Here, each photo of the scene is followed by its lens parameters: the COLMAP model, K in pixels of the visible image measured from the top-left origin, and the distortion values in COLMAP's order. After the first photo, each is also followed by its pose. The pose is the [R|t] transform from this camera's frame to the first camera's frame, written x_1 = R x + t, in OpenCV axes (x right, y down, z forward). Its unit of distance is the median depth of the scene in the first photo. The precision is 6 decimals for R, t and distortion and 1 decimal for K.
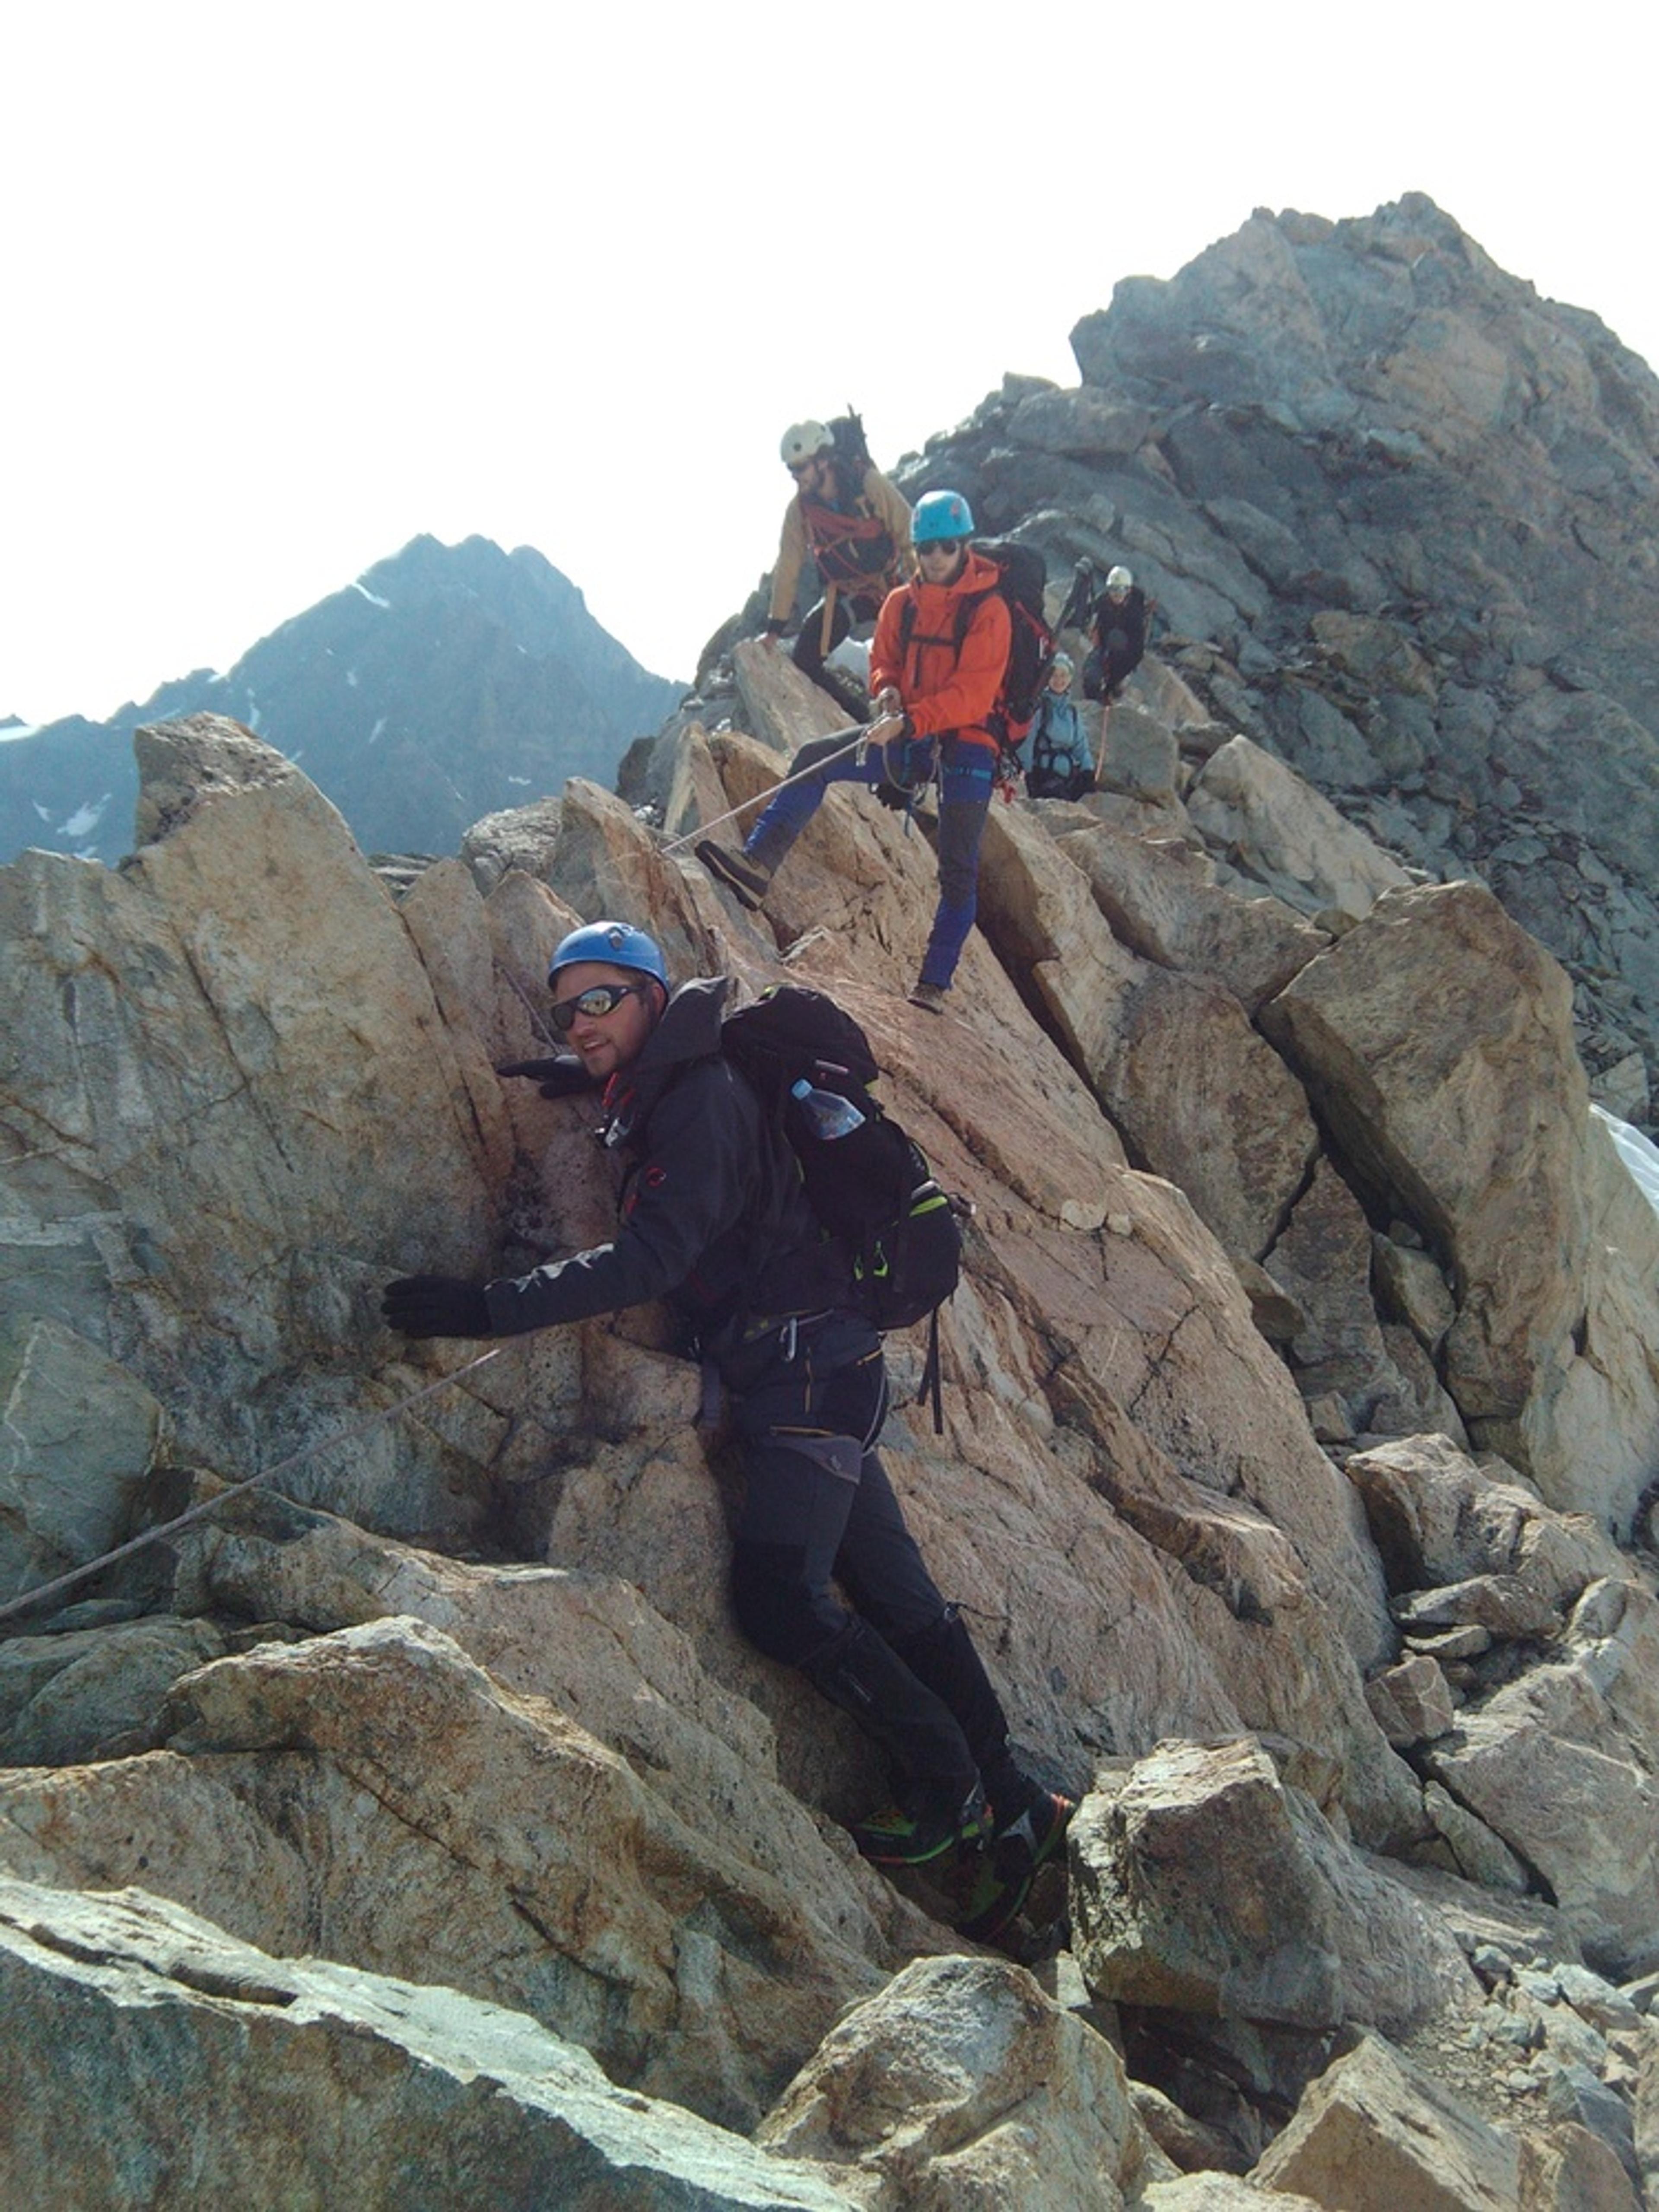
lens RADIAL K [[1959.3, 0, 805.2], [0, 1959.3, 1029.6], [0, 0, 1]] dist [0.044640, -0.140868]
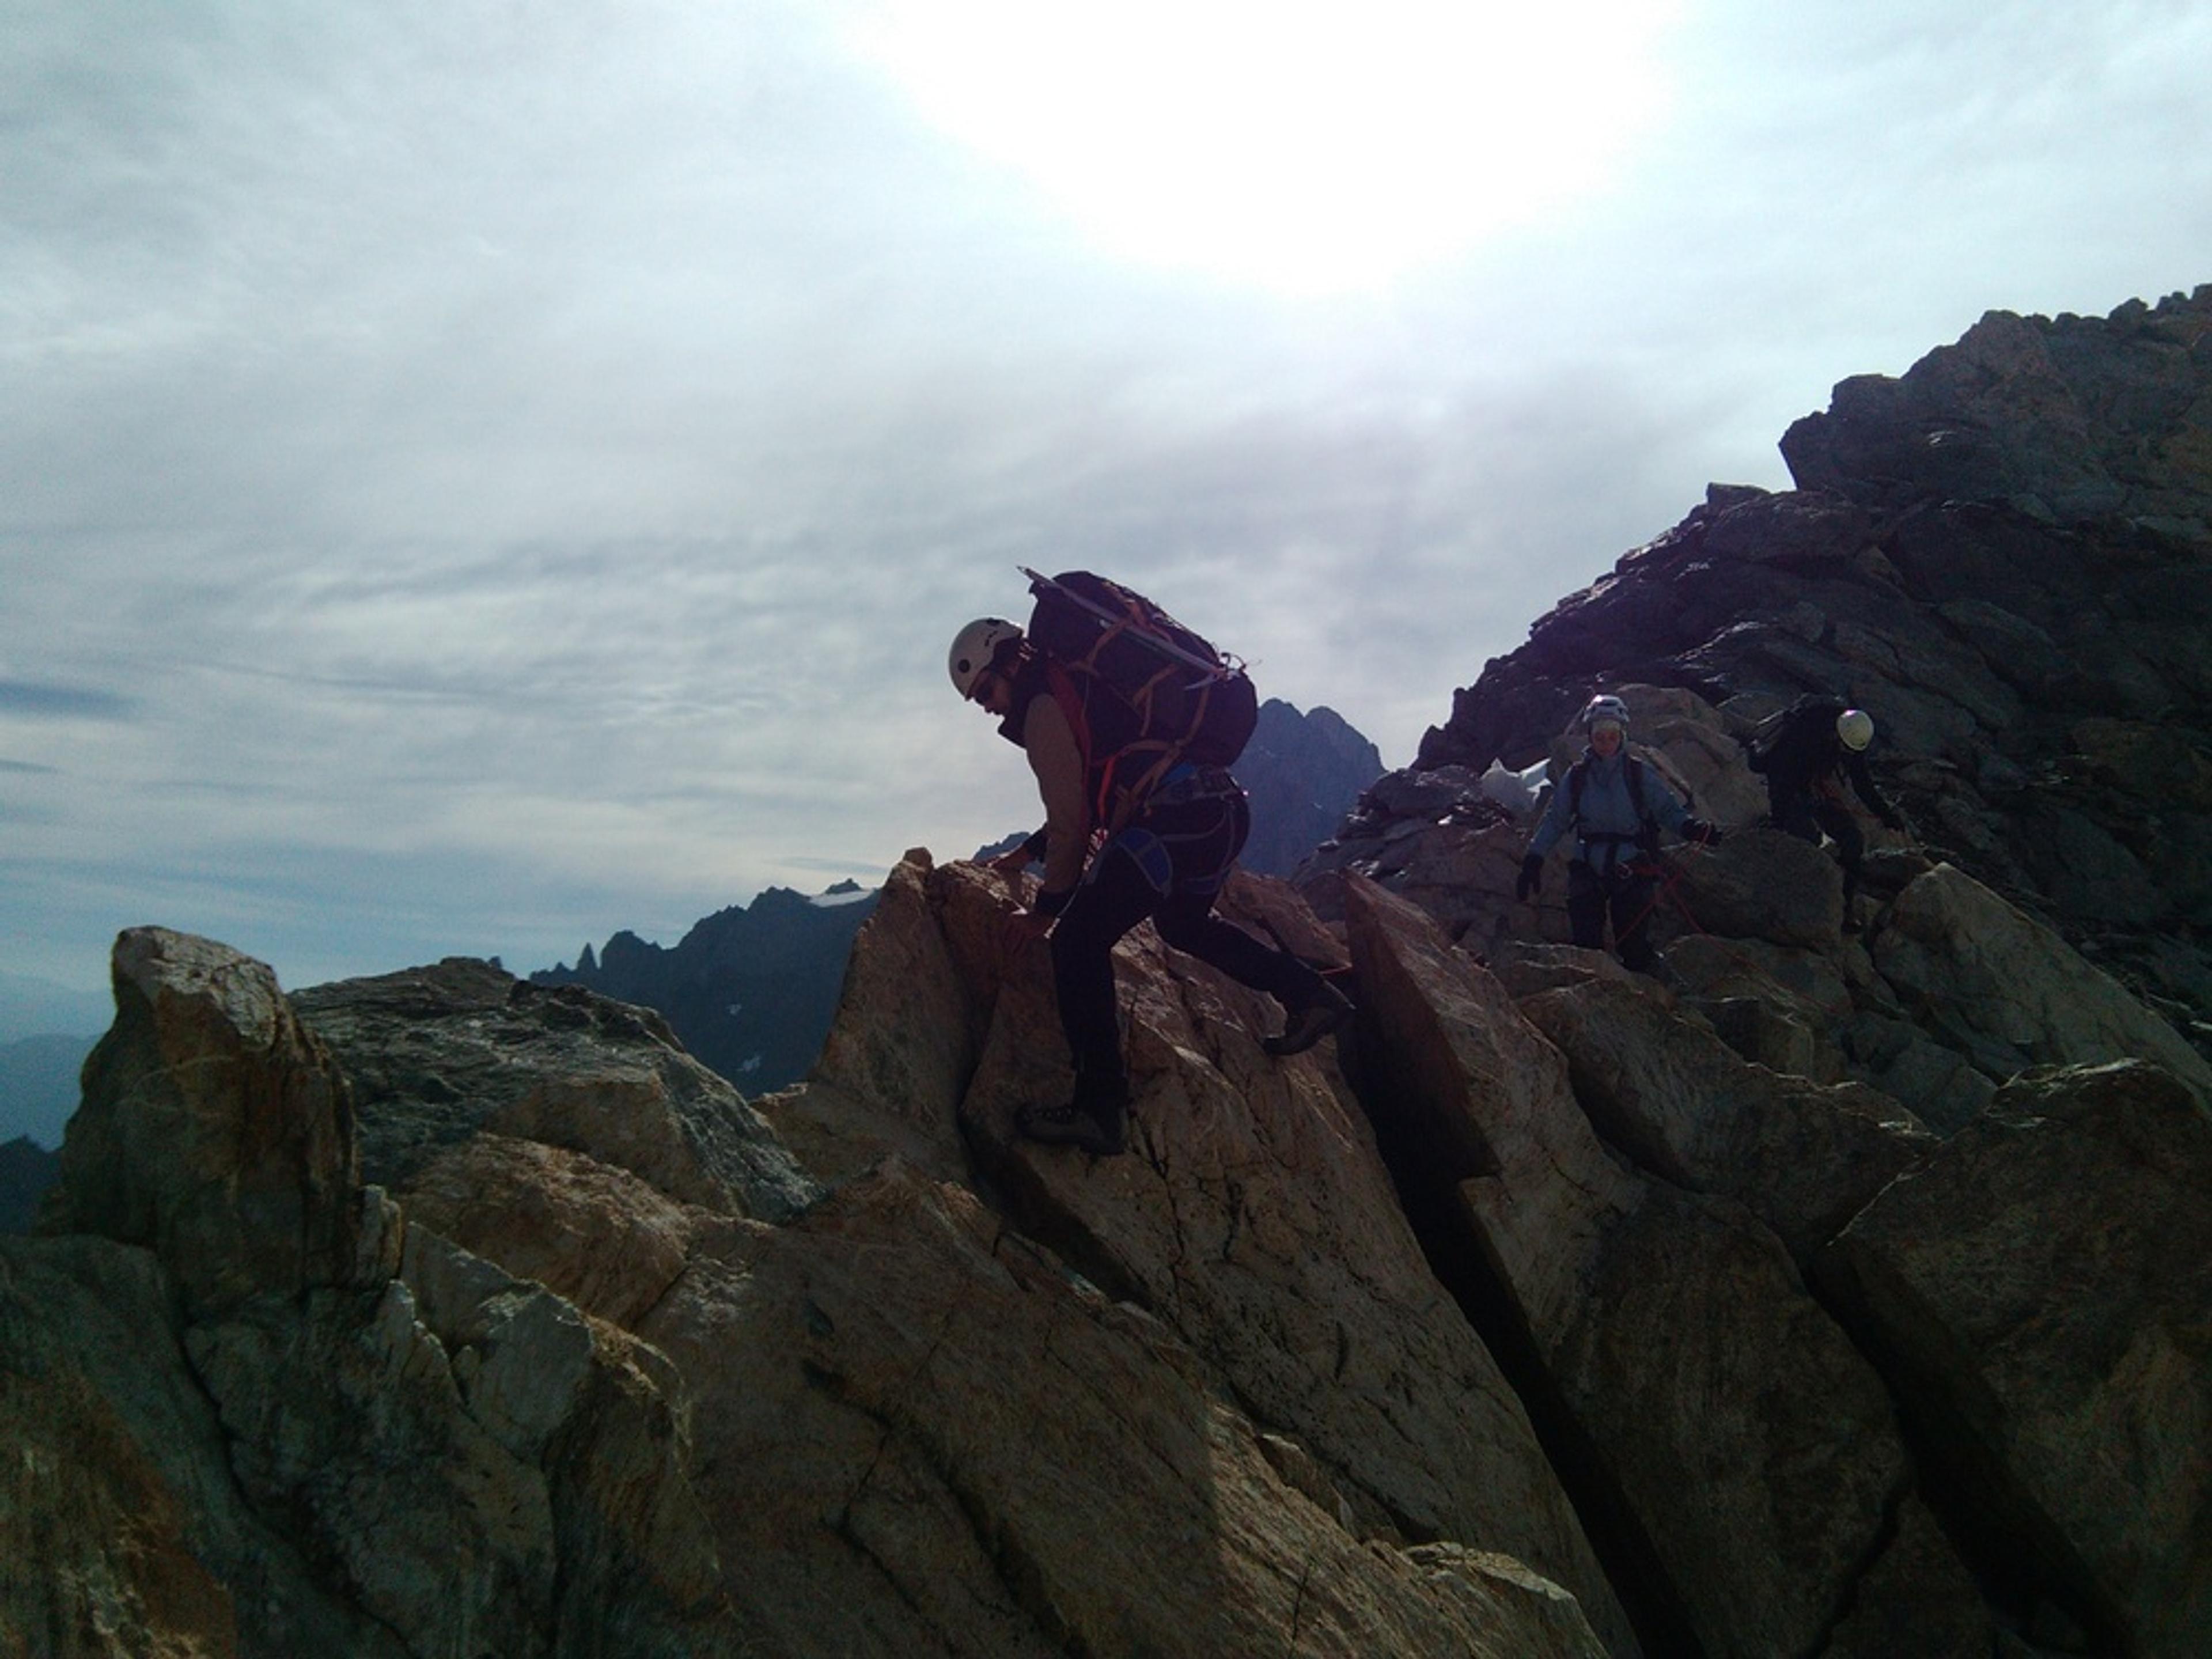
lens RADIAL K [[1959.3, 0, 1106.0], [0, 1959.3, 829.5], [0, 0, 1]] dist [0.044640, -0.140868]
pose [[0.969876, -0.029376, -0.241822, 0.159104], [-0.013953, 0.984373, -0.175540, -0.030737], [0.243200, 0.173626, 0.954310, 0.269809]]
